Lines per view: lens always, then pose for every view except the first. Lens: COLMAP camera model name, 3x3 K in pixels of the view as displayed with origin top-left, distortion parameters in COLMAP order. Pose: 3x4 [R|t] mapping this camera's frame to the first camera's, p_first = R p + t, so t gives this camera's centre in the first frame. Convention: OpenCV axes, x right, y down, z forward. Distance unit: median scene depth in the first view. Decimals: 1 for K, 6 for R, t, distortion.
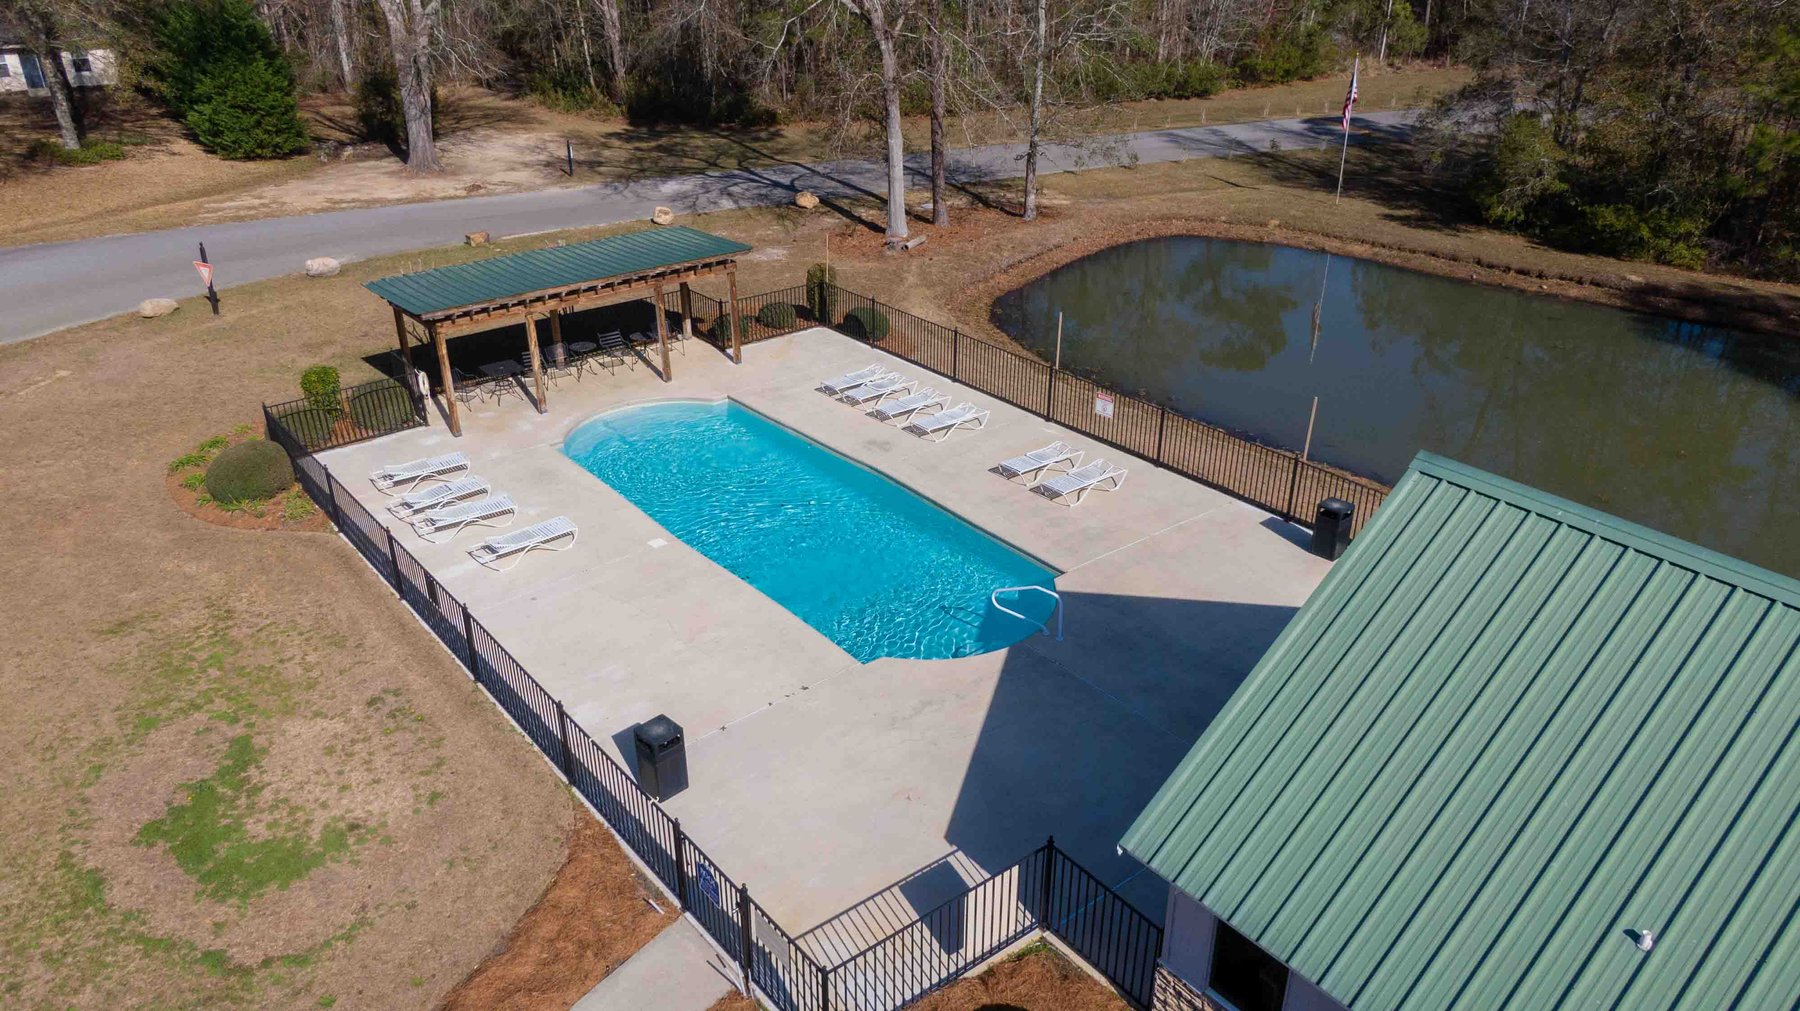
lens RADIAL K [[1277.6, 0, 893.2], [0, 1277.6, 507.1], [0, 0, 1]] dist [0.028523, -0.031923]
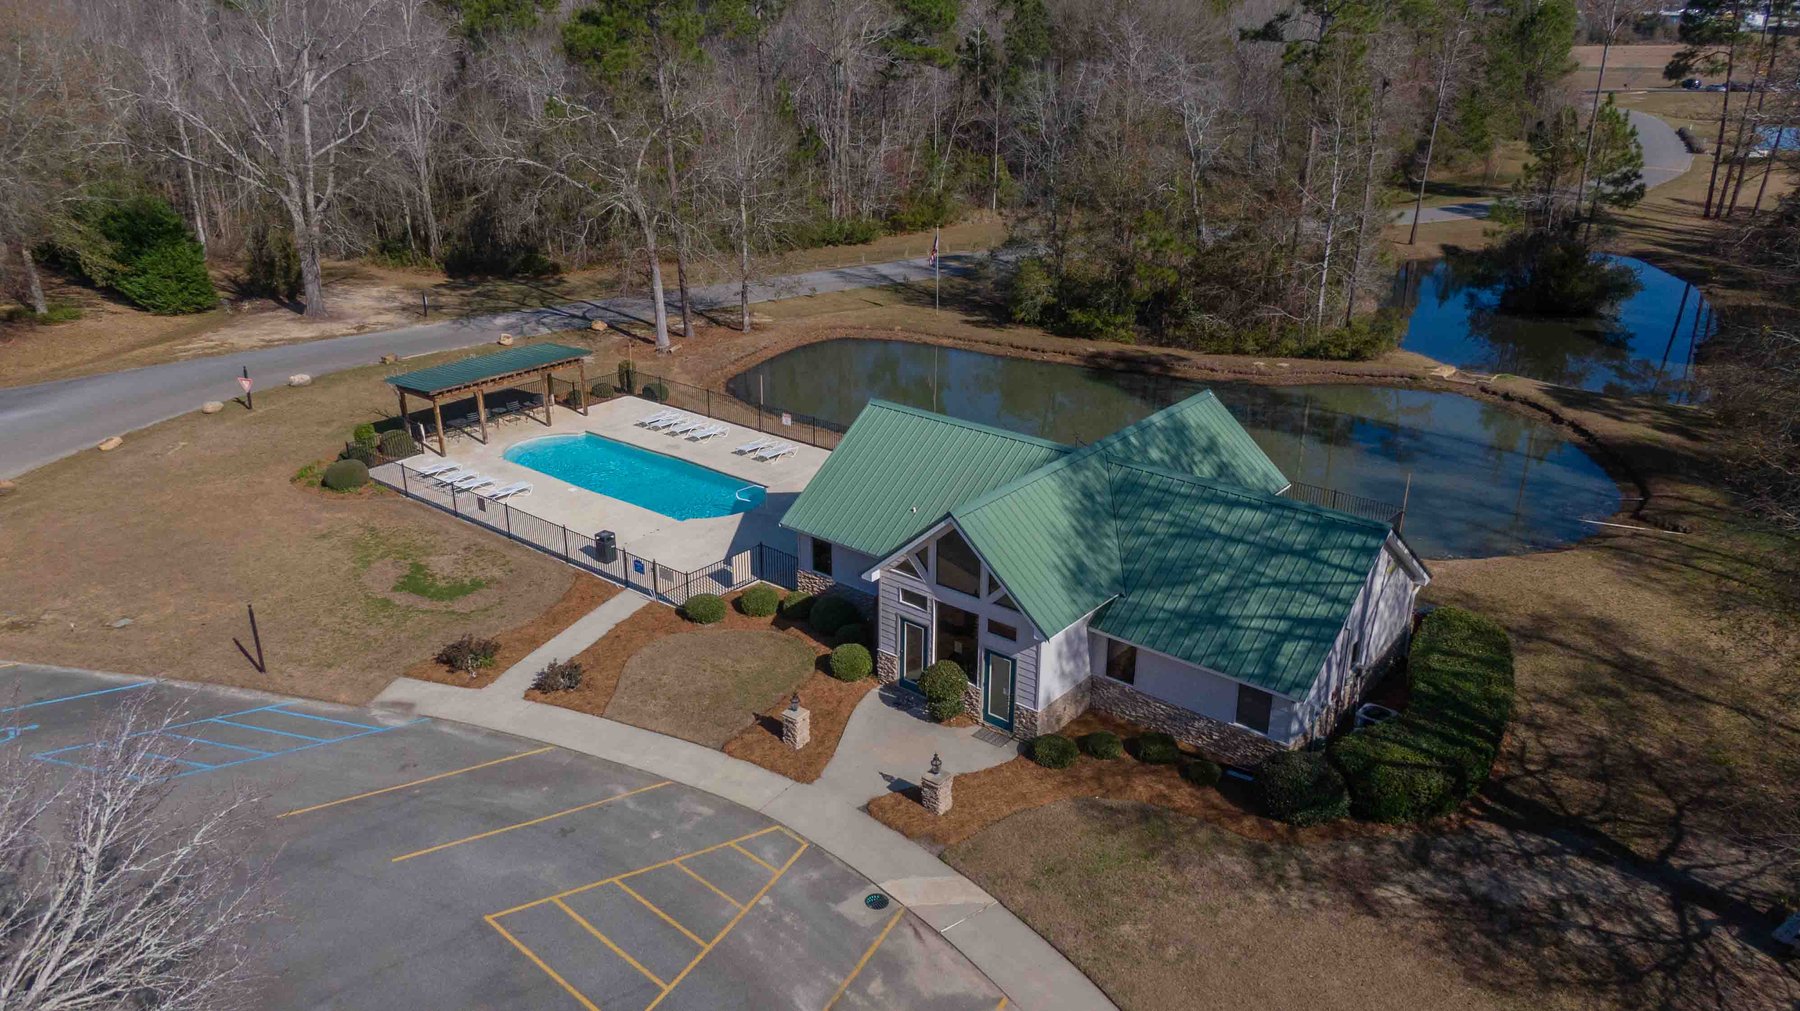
lens RADIAL K [[1277.6, 0, 899.0], [0, 1277.6, 510.9], [0, 0, 1]] dist [0.028523, -0.031923]
pose [[0.976830, -0.072344, 0.201418, -0.045024], [0.089375, 0.993034, -0.076779, 0.138237], [-0.194461, 0.093002, 0.976491, -0.580636]]
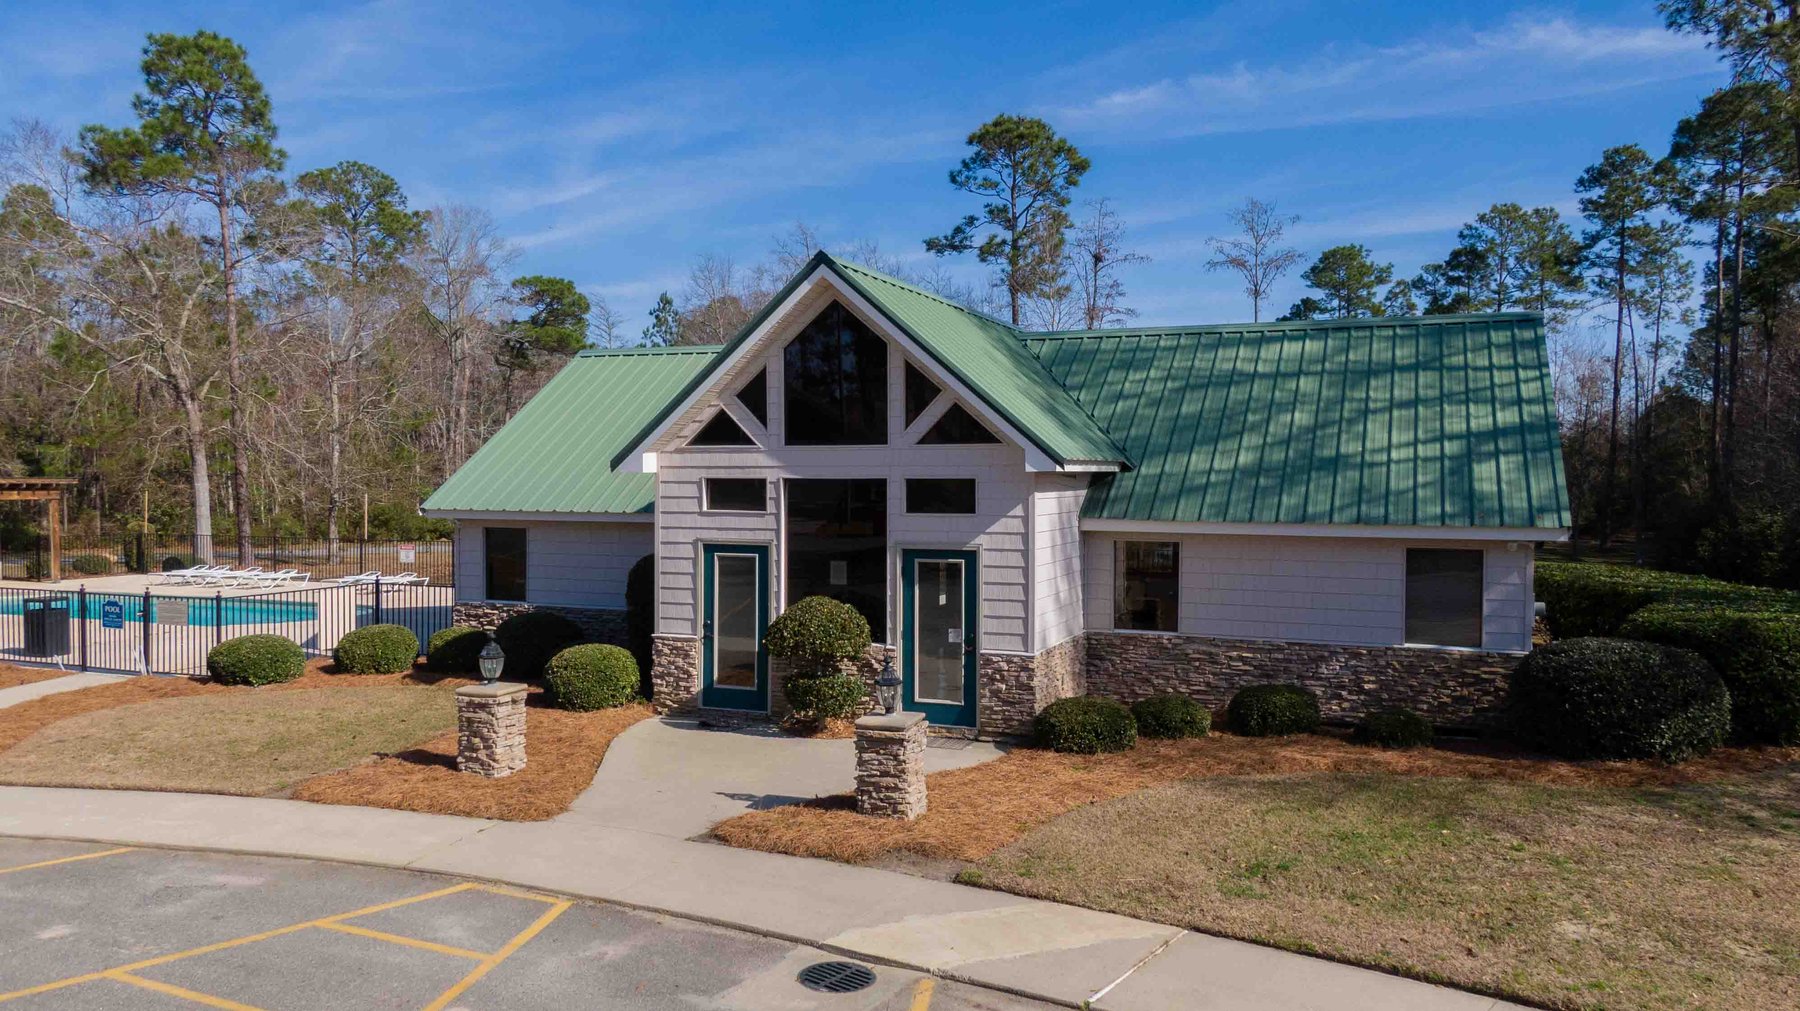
lens RADIAL K [[1277.6, 0, 896.7], [0, 1277.6, 501.0], [0, 0, 1]] dist [0.028523, -0.031923]
pose [[0.865733, 0.000409, 0.500507, -0.033388], [0.218191, 0.899667, -0.378143, 0.282833], [-0.450444, 0.436576, 0.778782, -0.156013]]
